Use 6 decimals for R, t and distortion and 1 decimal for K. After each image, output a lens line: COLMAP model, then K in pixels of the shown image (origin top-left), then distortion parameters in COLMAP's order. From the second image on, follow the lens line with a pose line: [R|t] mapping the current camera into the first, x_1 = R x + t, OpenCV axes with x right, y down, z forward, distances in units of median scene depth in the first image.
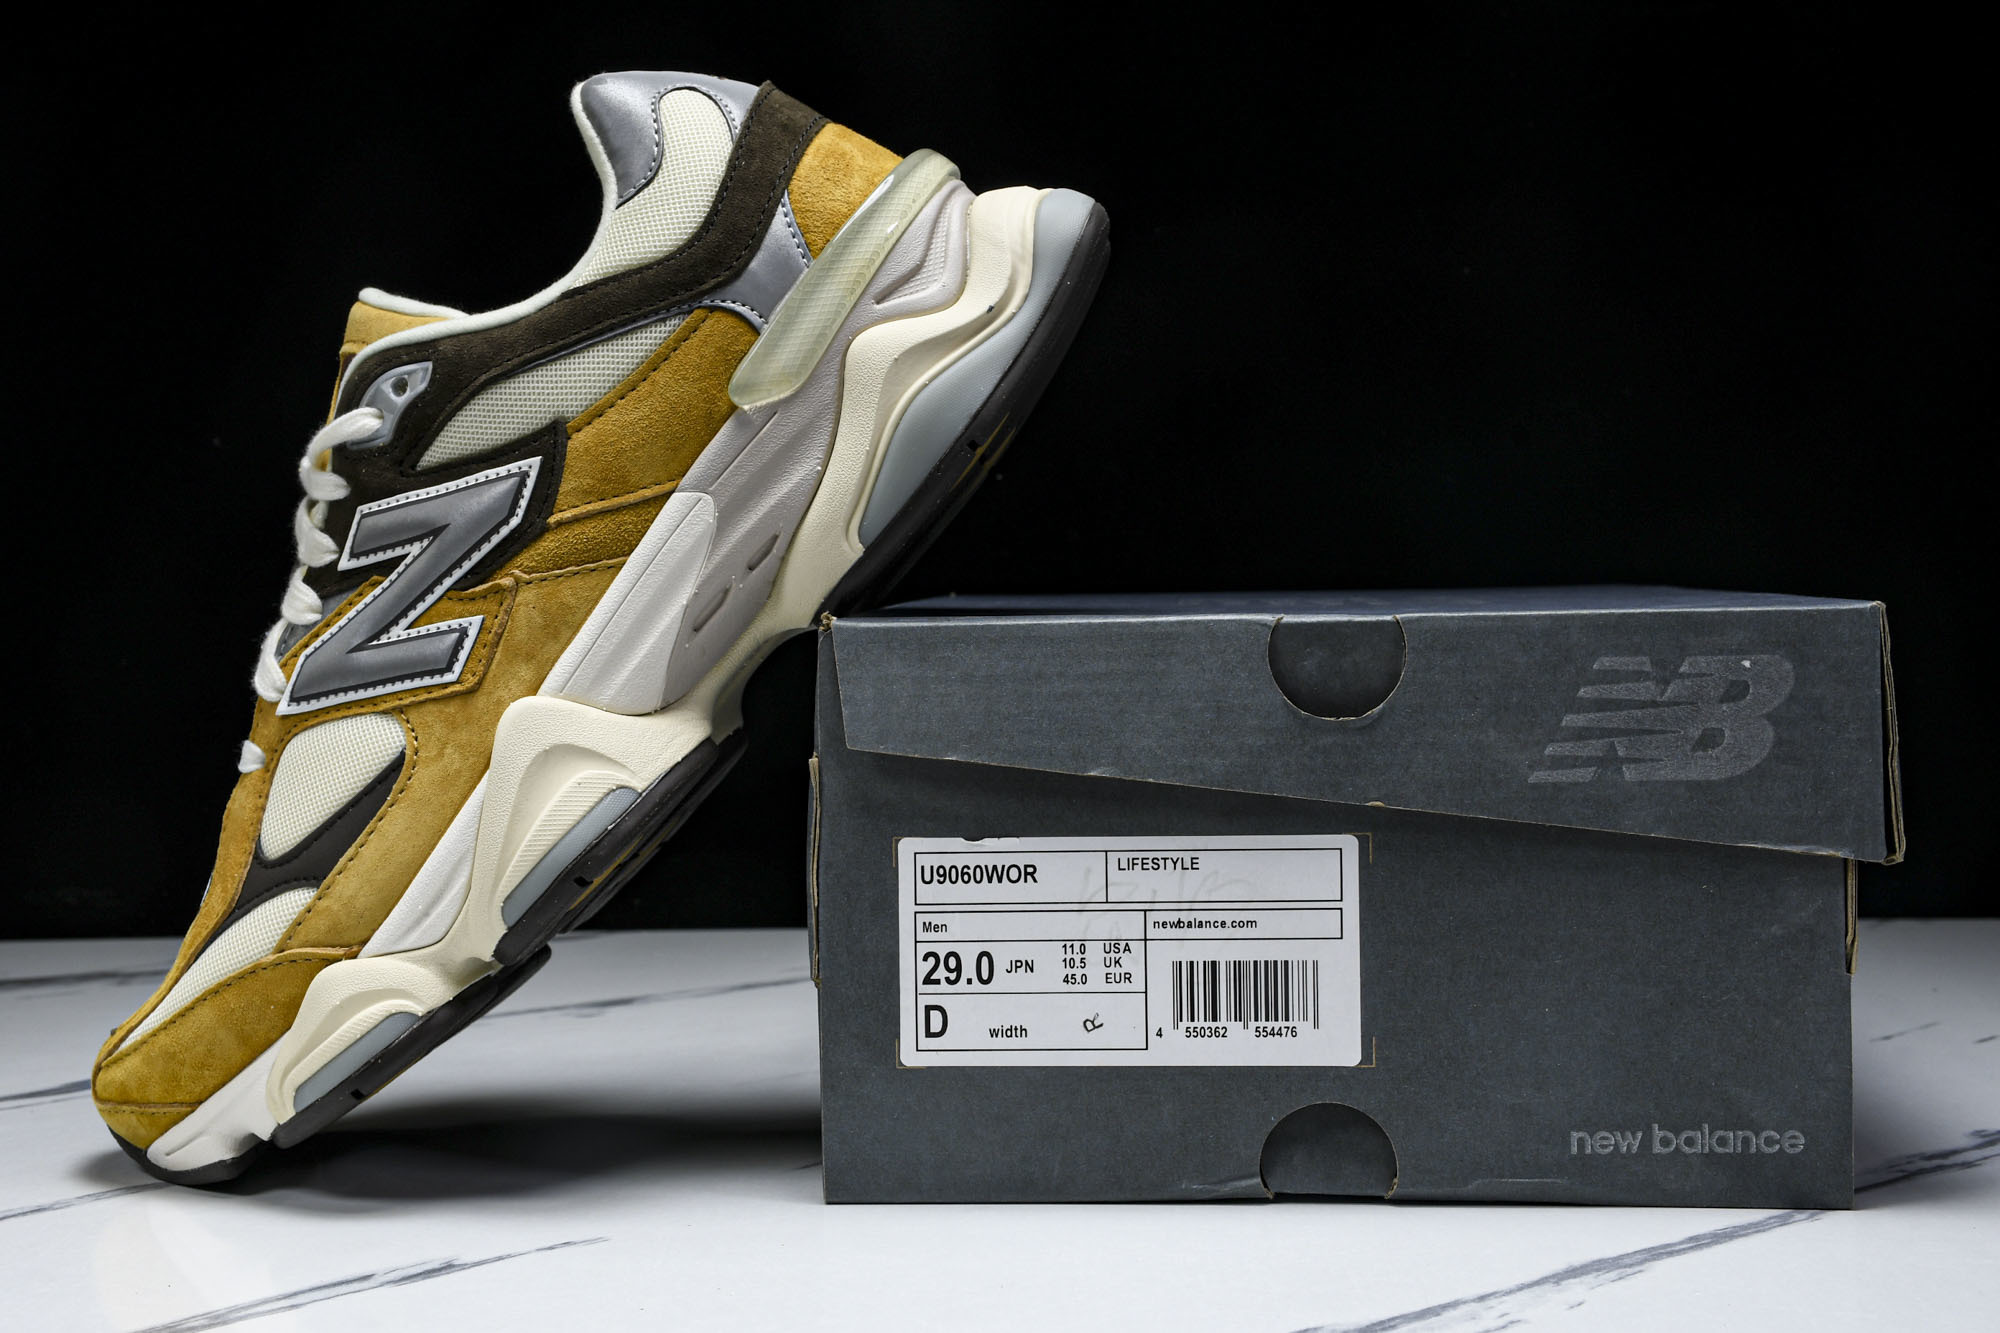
lens RADIAL K [[3052.8, 0, 964.3], [0, 3052.8, 663.7], [0, 0, 1]] dist [0.176966, 0.000000]
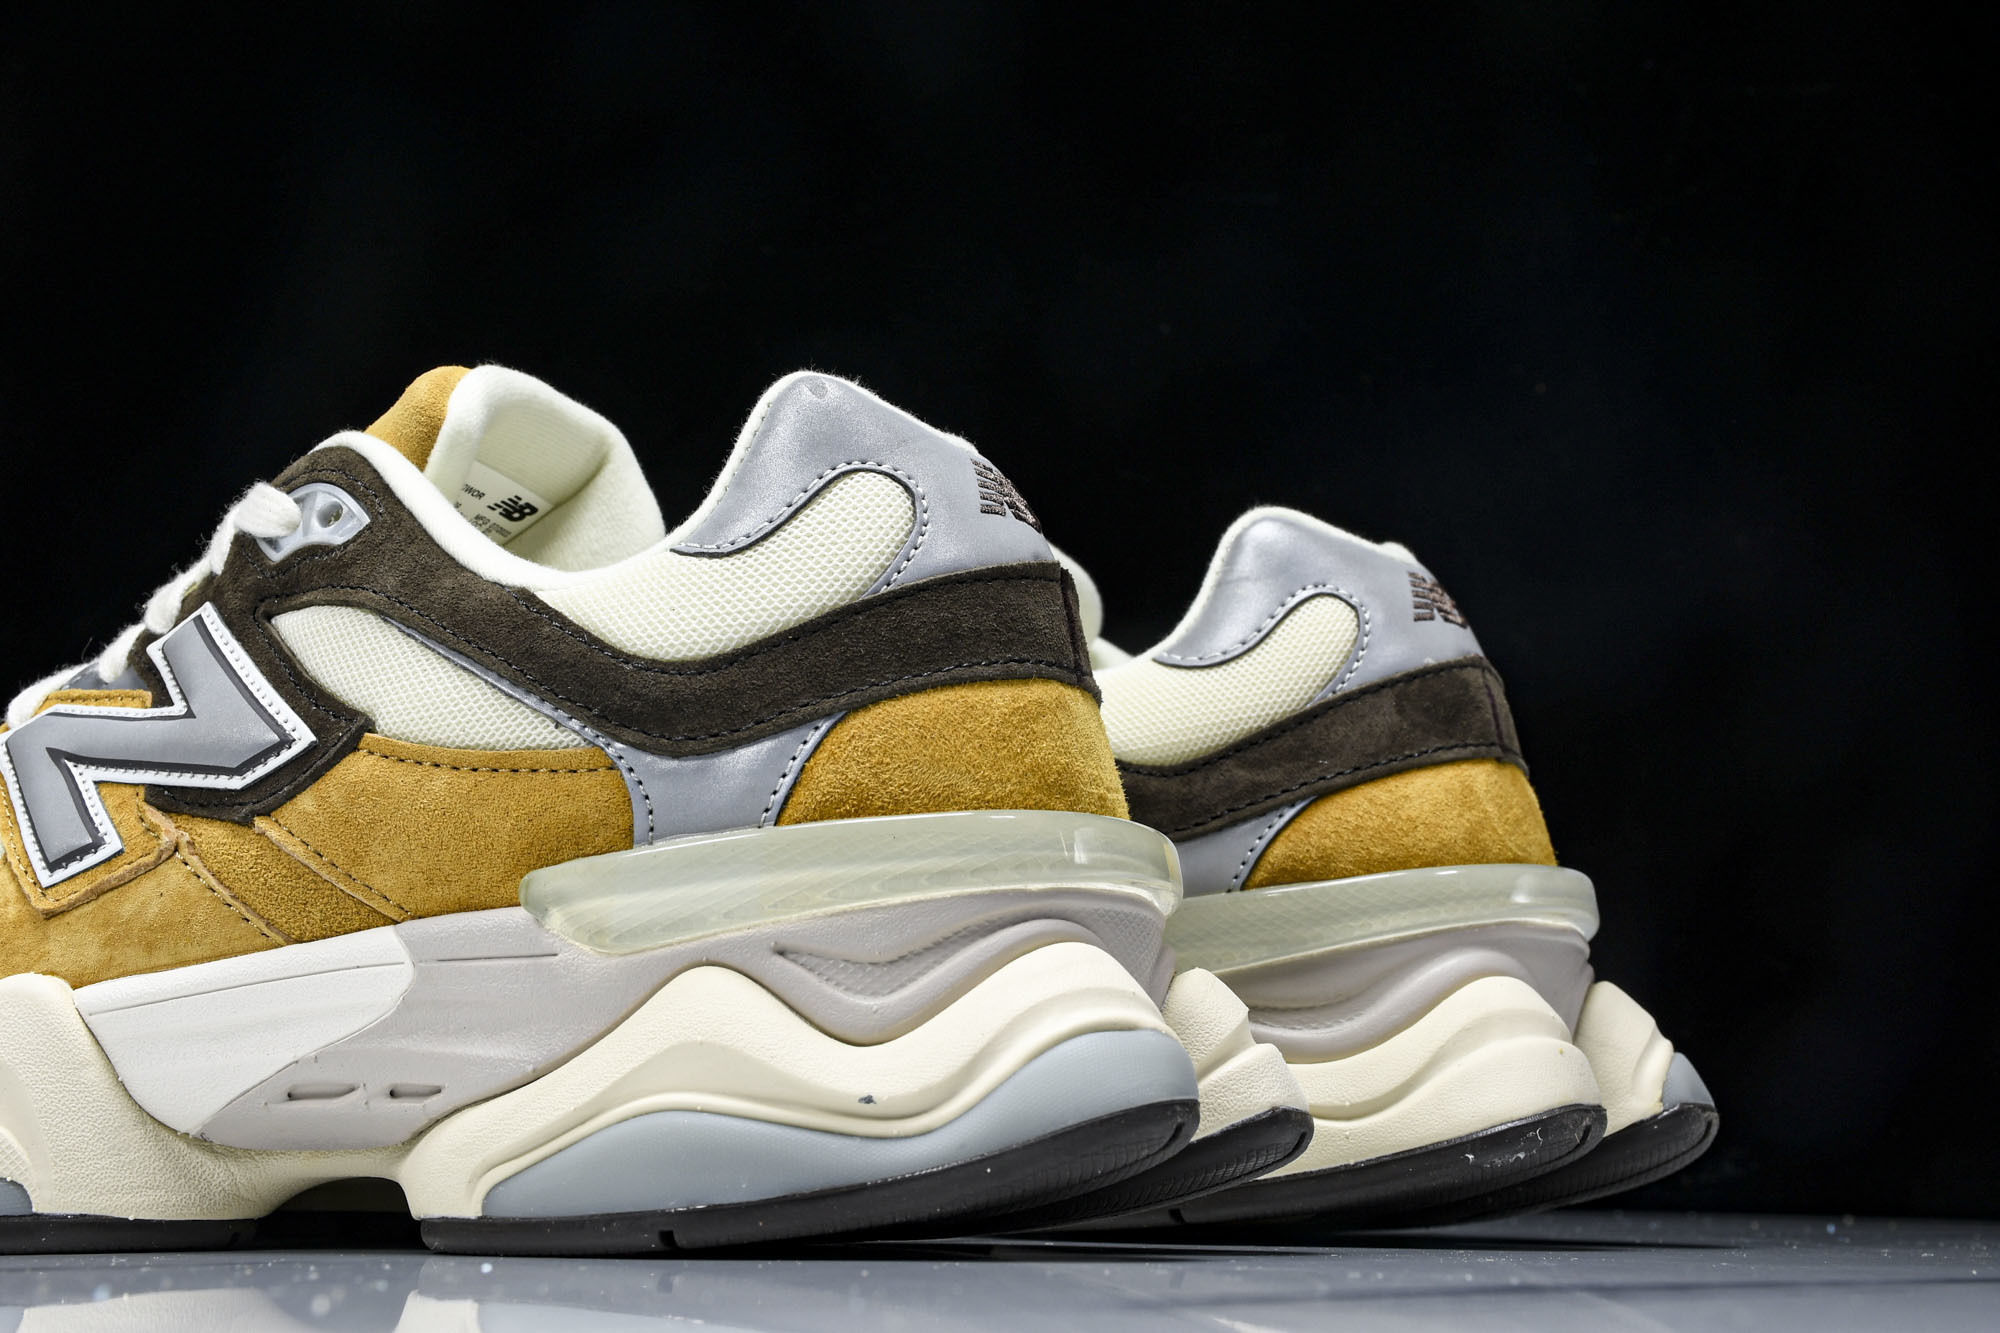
lens RADIAL K [[3052.8, 0, 947.4], [0, 3052.8, 664.3], [0, 0, 1]] dist [0.176966, 0.000000]
pose [[0.604945, 0.690161, -0.397139, 0.190942], [-0.673555, 0.709541, 0.207065, -0.302601], [0.424695, 0.142232, 0.894094, 0.462043]]
